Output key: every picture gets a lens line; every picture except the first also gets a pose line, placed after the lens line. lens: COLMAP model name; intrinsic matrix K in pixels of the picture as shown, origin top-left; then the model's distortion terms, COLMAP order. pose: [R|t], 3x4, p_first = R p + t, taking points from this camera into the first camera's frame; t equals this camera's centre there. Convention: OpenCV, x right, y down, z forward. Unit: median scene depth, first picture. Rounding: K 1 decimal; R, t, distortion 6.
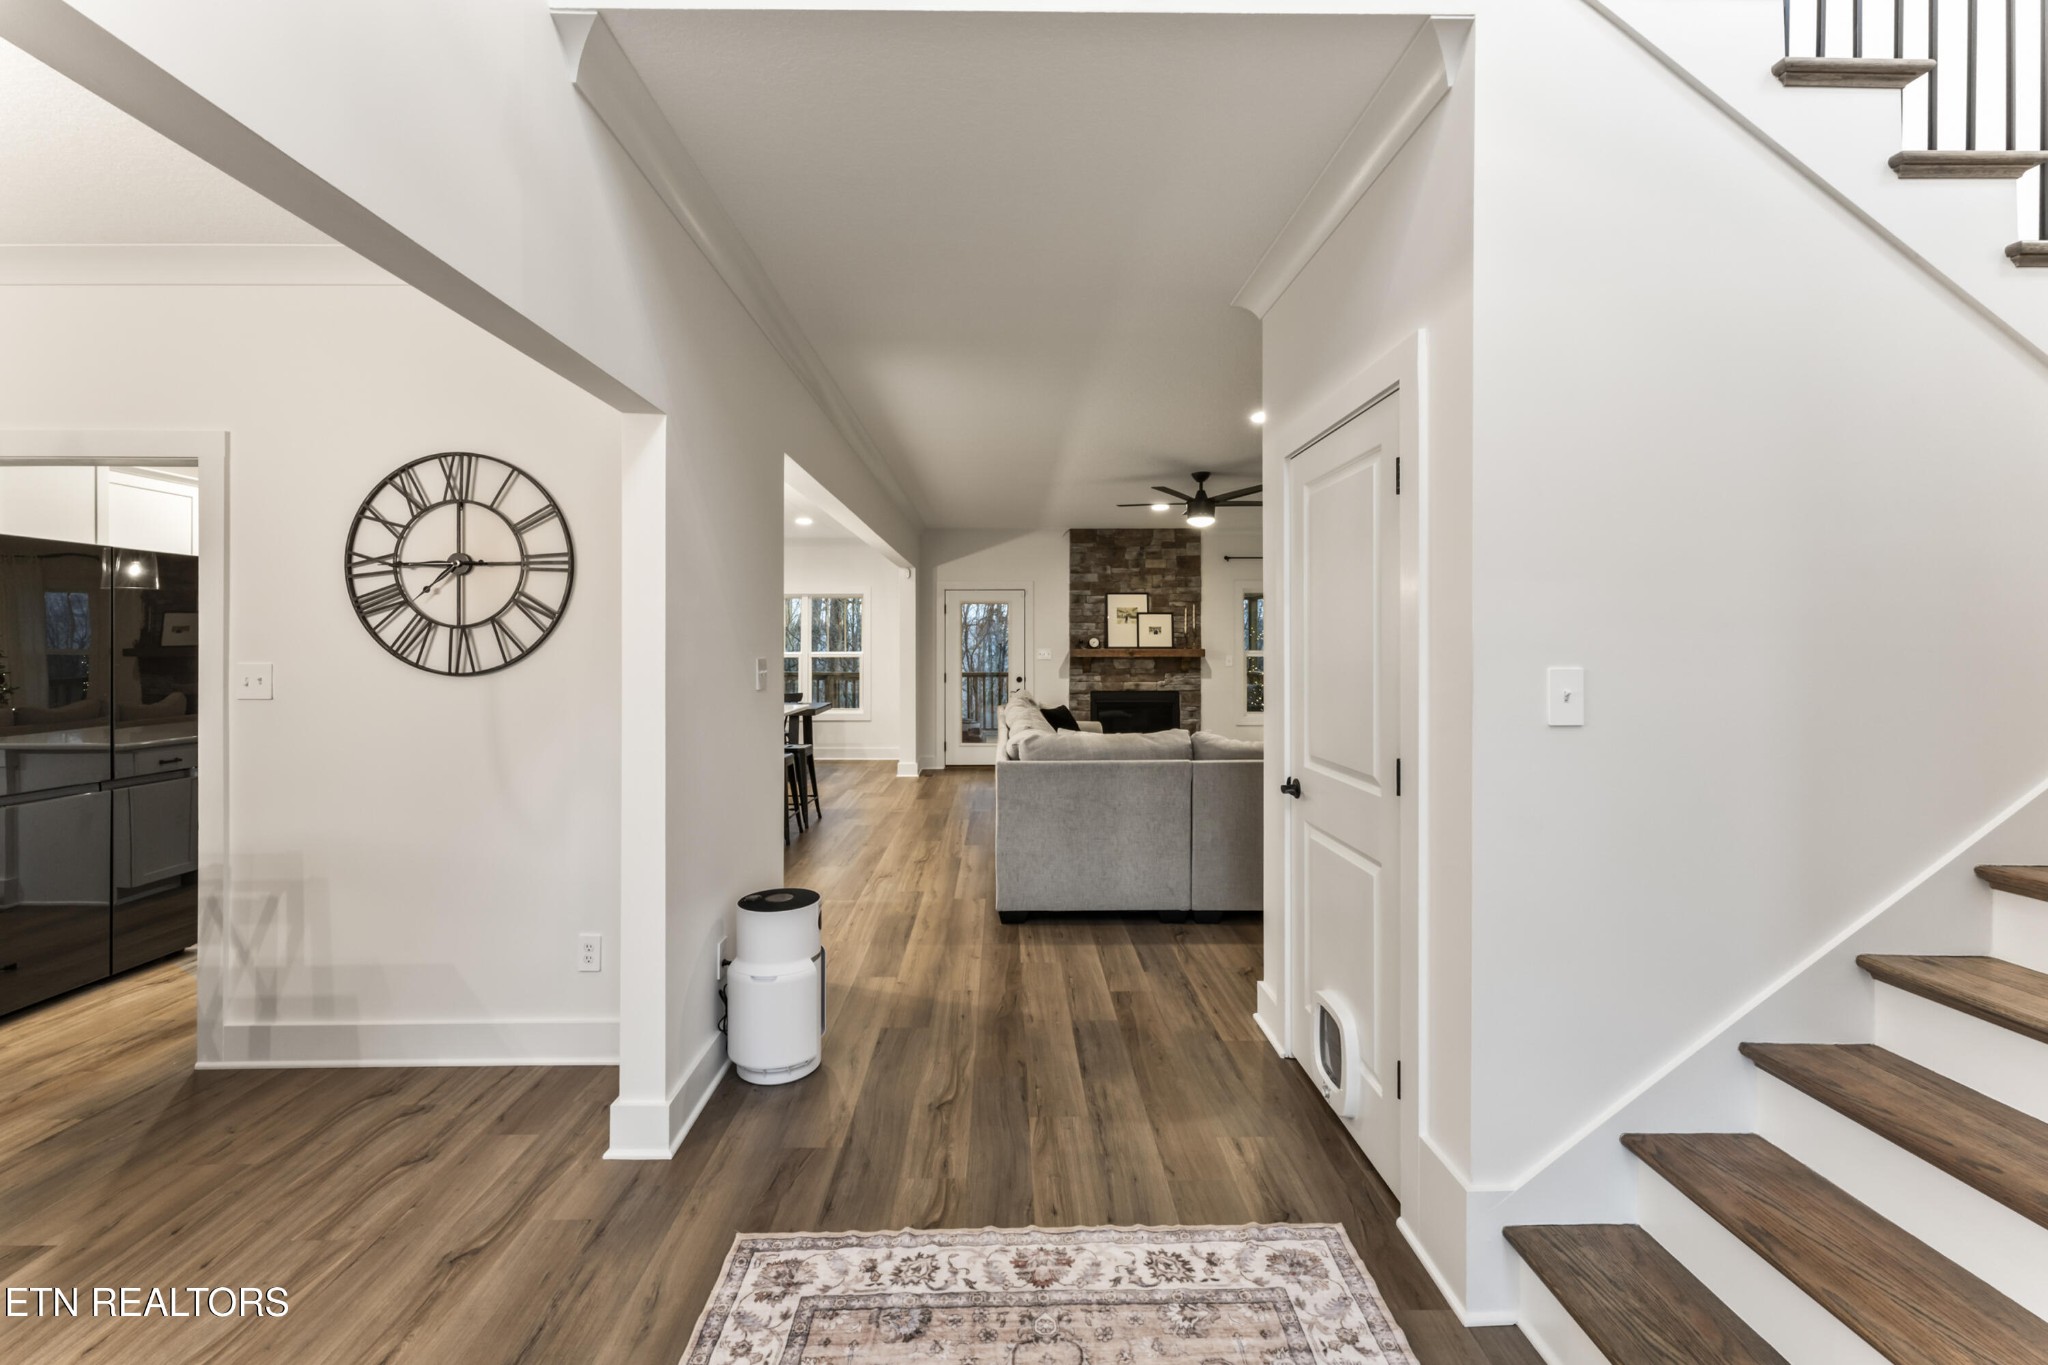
lens RADIAL K [[817.7, 0, 1032.6], [0, 817.7, 664.5], [0, 0, 1]] dist [0.000018, -0.000032]
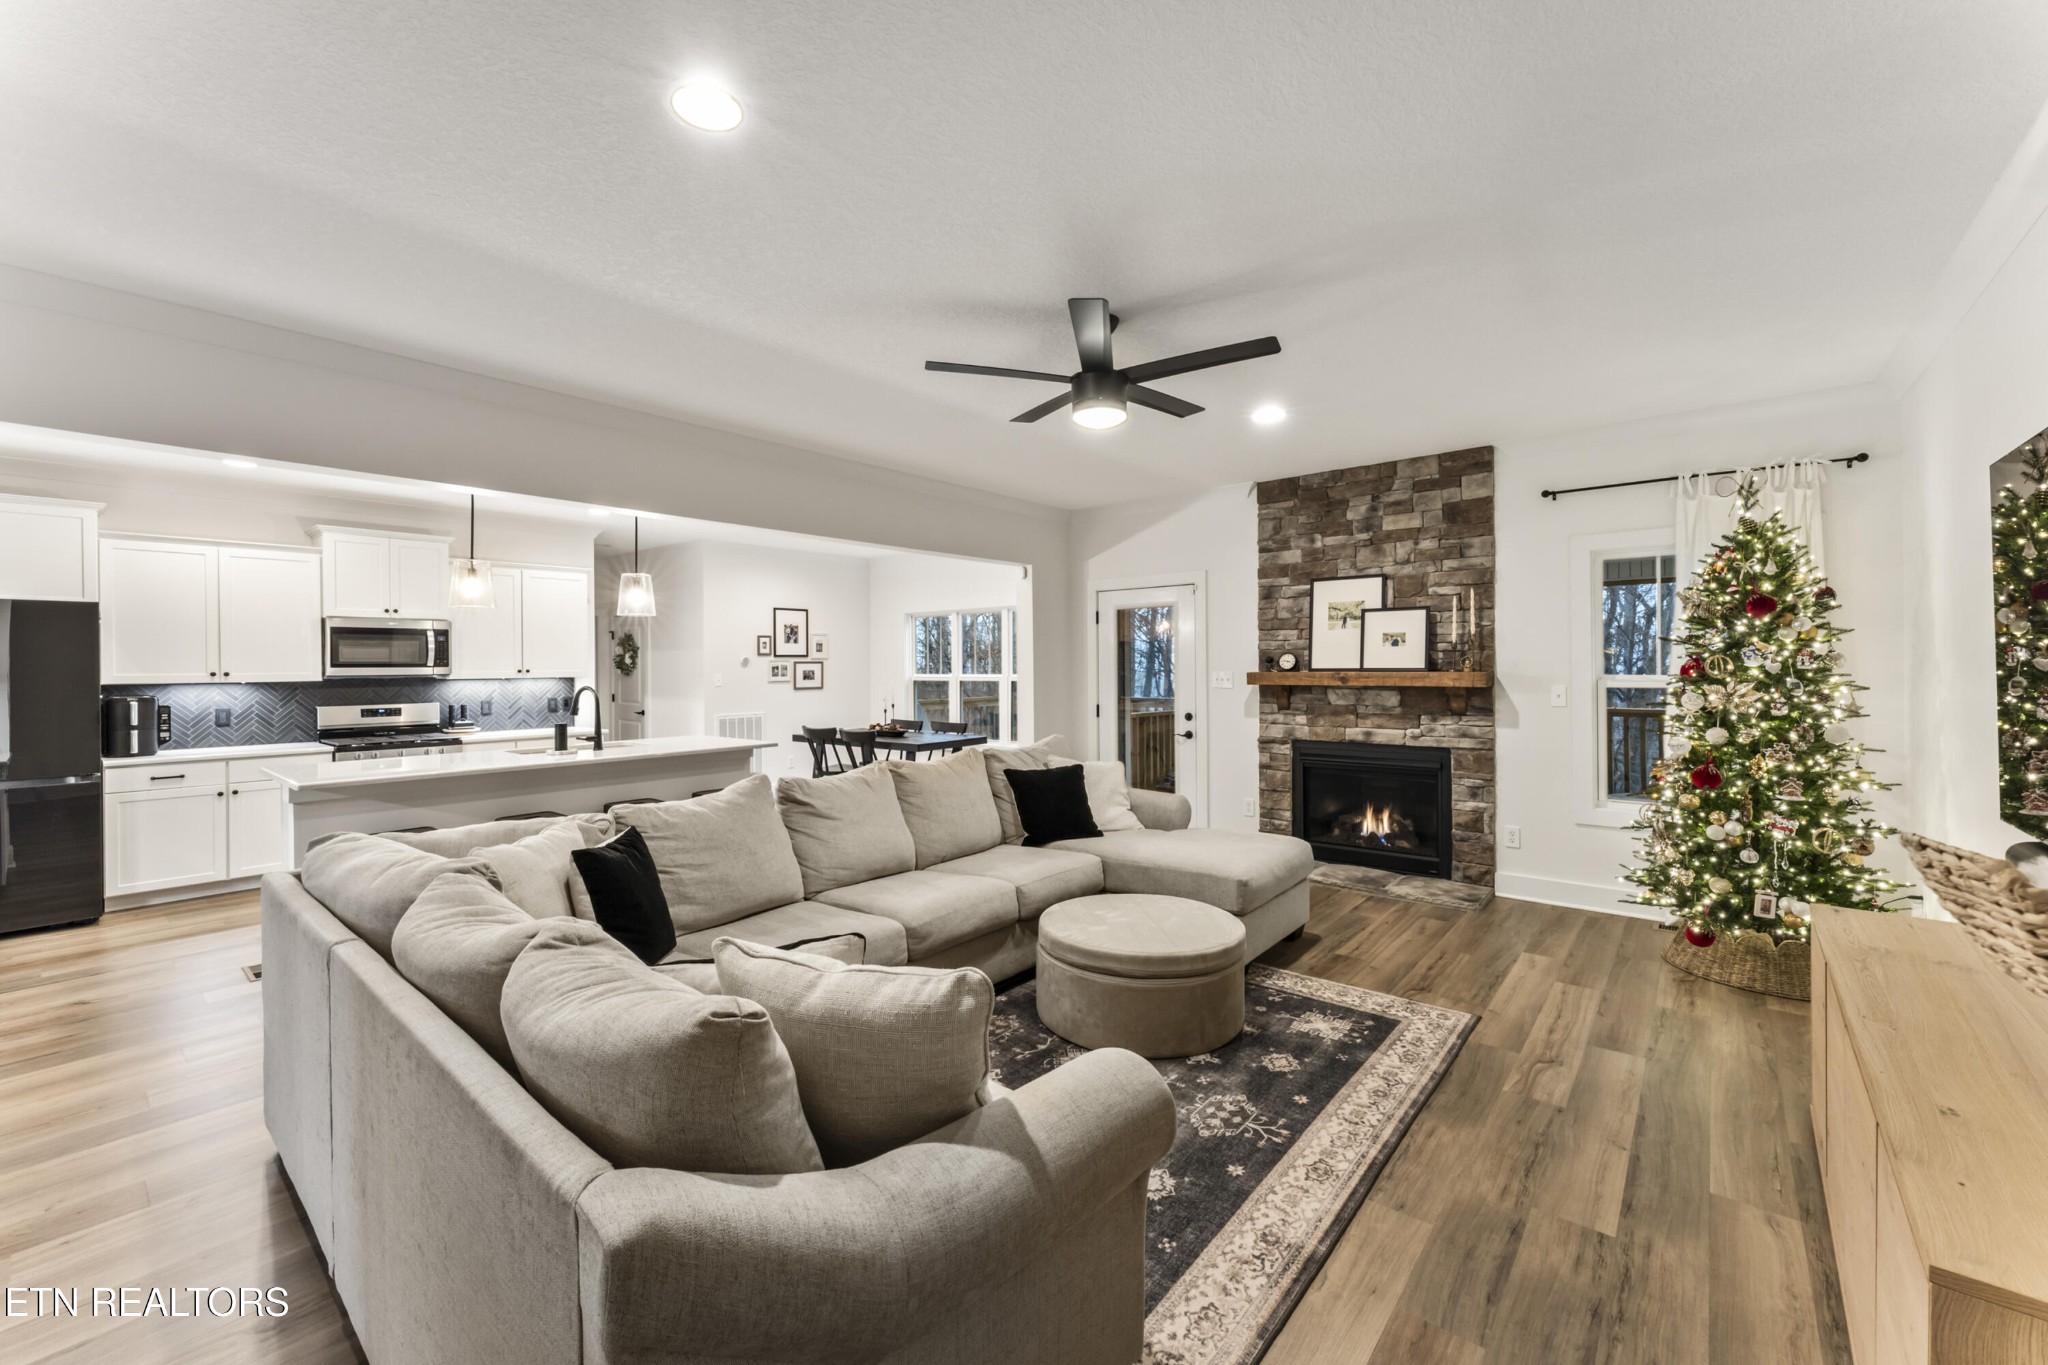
lens RADIAL K [[817.7, 0, 1025.3], [0, 817.7, 671.0], [0, 0, 1]] dist [0.000018, -0.000032]
pose [[0.755638, 0.002922, -0.654983, 0.325486], [-0.001203, 0.999995, 0.003073, -0.021221], [0.654988, -0.001534, 0.755638, 0.400475]]
